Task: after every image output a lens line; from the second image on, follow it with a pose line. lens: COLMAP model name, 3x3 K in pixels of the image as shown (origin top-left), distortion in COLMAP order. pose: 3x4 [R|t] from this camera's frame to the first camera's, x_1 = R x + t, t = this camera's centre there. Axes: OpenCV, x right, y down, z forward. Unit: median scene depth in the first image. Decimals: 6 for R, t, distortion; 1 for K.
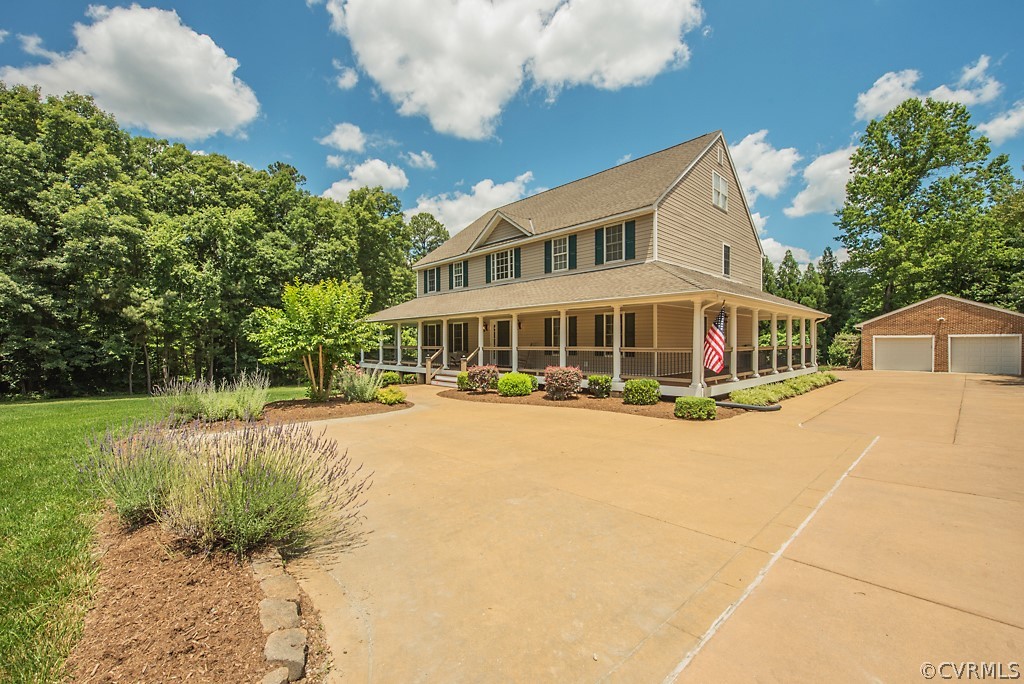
lens RADIAL K [[422.8, 0, 509.7], [0, 422.8, 345.9], [0, 0, 1]] dist [-0.015755, -0.000513]
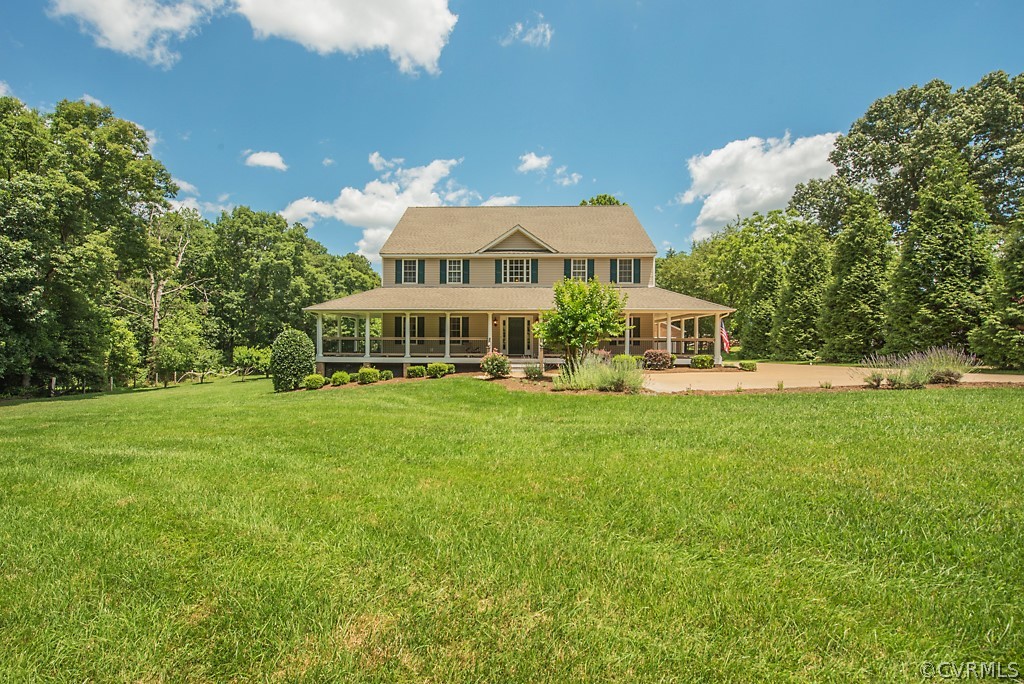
lens RADIAL K [[422.8, 0, 509.7], [0, 422.8, 345.9], [0, 0, 1]] dist [-0.015755, -0.000513]
pose [[0.694179, 0.006260, 0.719776, -0.539344], [-0.000800, 0.999968, -0.007925, 0.018675], [-0.719802, 0.004926, 0.694162, 0.115618]]
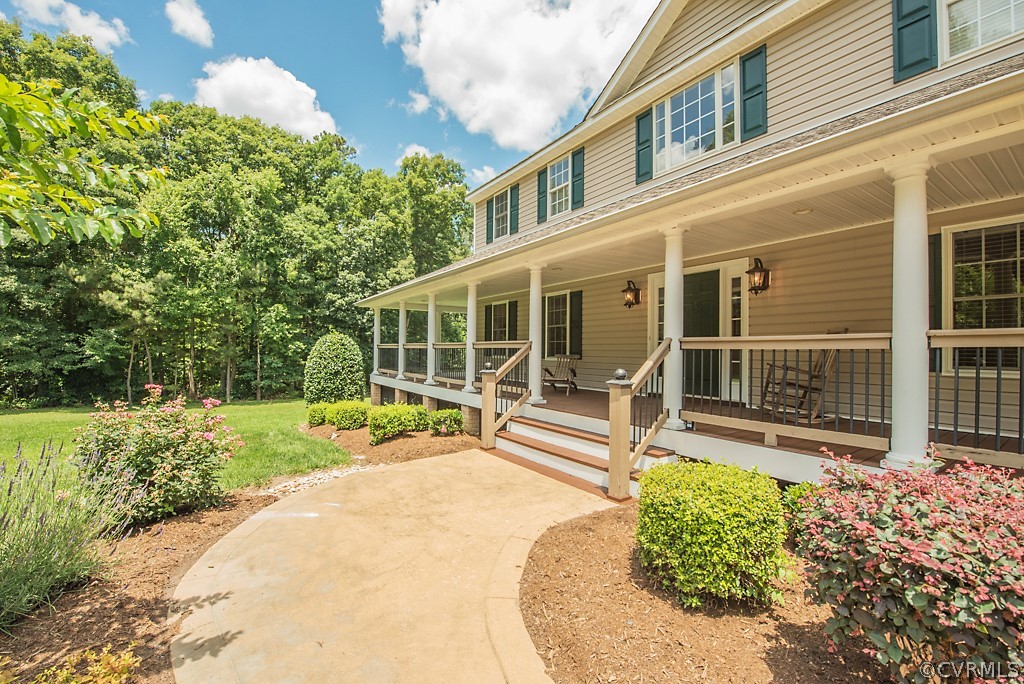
lens RADIAL K [[422.8, 0, 509.7], [0, 422.8, 345.9], [0, 0, 1]] dist [-0.015755, -0.000513]
pose [[0.987110, 0.011310, -0.159644, -0.068910], [-0.014325, 0.999740, -0.017752, 0.007317], [0.159402, 0.019811, 0.987015, 0.378428]]
